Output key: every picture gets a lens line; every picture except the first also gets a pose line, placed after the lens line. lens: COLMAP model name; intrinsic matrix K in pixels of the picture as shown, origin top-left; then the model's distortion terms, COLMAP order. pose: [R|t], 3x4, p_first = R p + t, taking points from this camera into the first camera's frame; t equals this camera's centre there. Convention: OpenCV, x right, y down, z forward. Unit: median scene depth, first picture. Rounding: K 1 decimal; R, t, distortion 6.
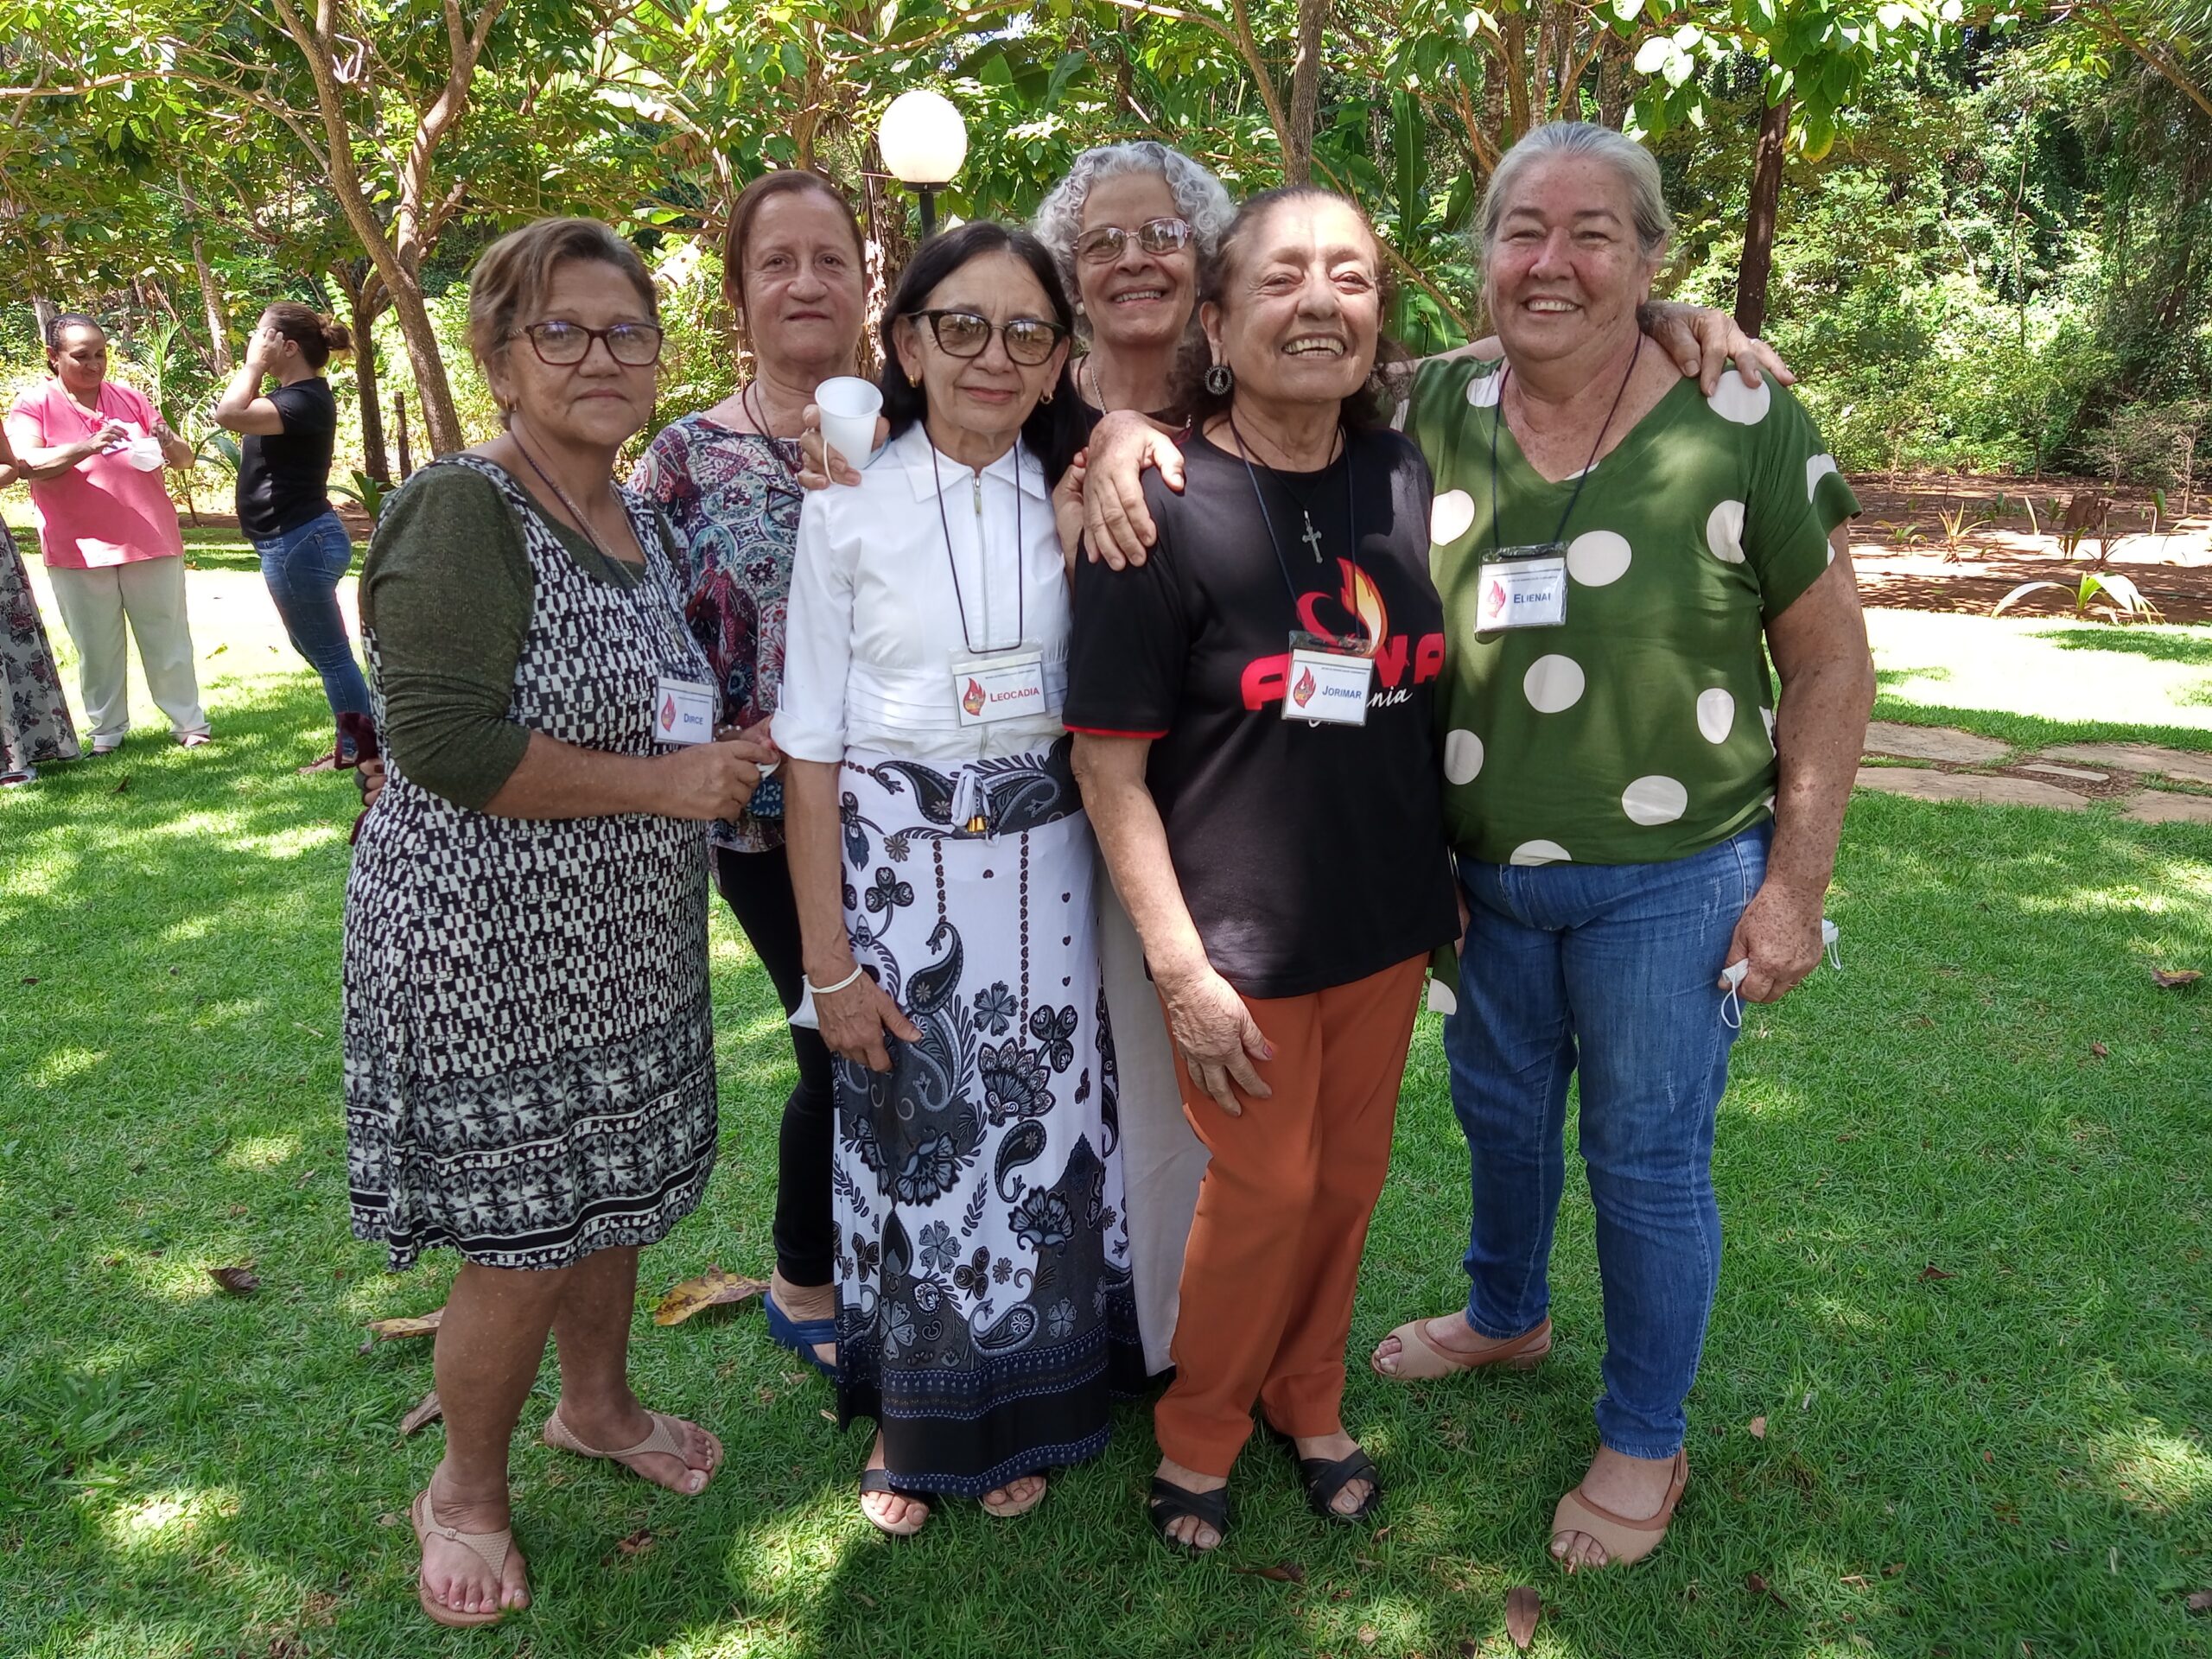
lens RADIAL K [[1733.7, 0, 1107.9], [0, 1733.7, 879.3], [0, 0, 1]] dist [0.062742, -0.076768]
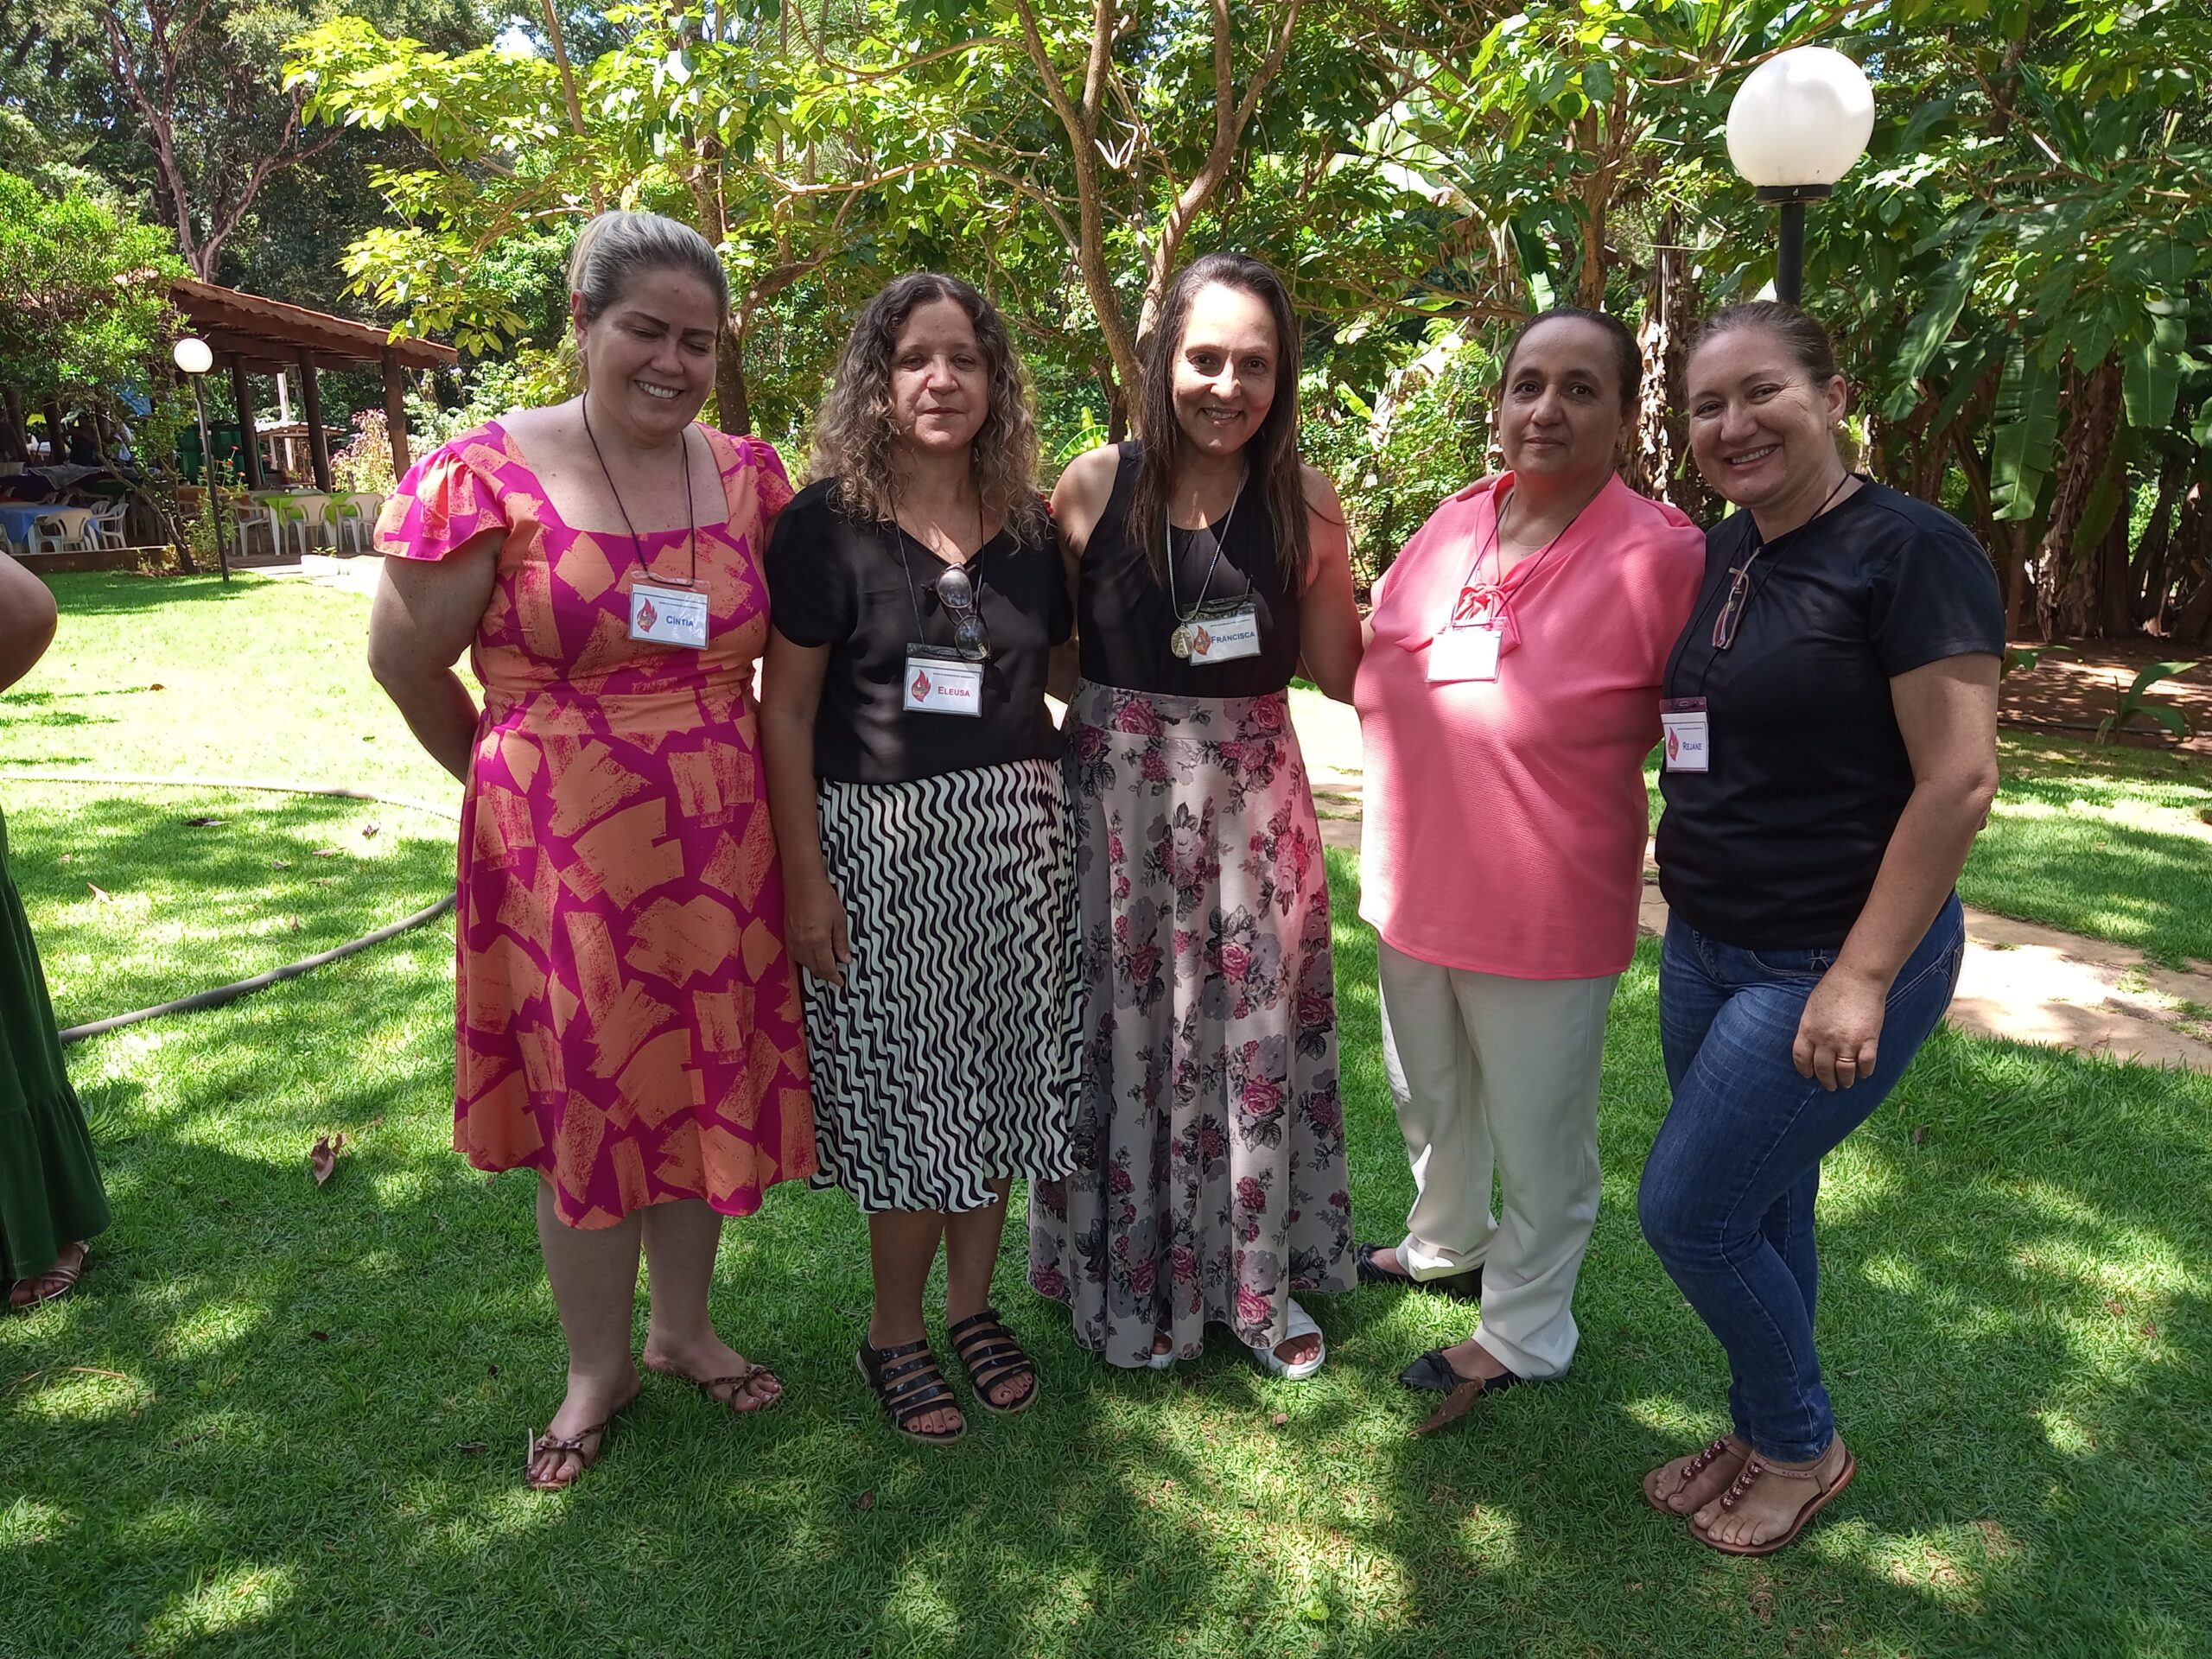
lens RADIAL K [[1733.7, 0, 1107.9], [0, 1733.7, 879.3], [0, 0, 1]] dist [0.062742, -0.076768]
pose [[0.915649, 0.113555, -0.385607, -0.018045], [-0.131658, 0.991077, -0.020775, -0.037197], [0.379807, 0.069791, 0.922429, 0.113164]]
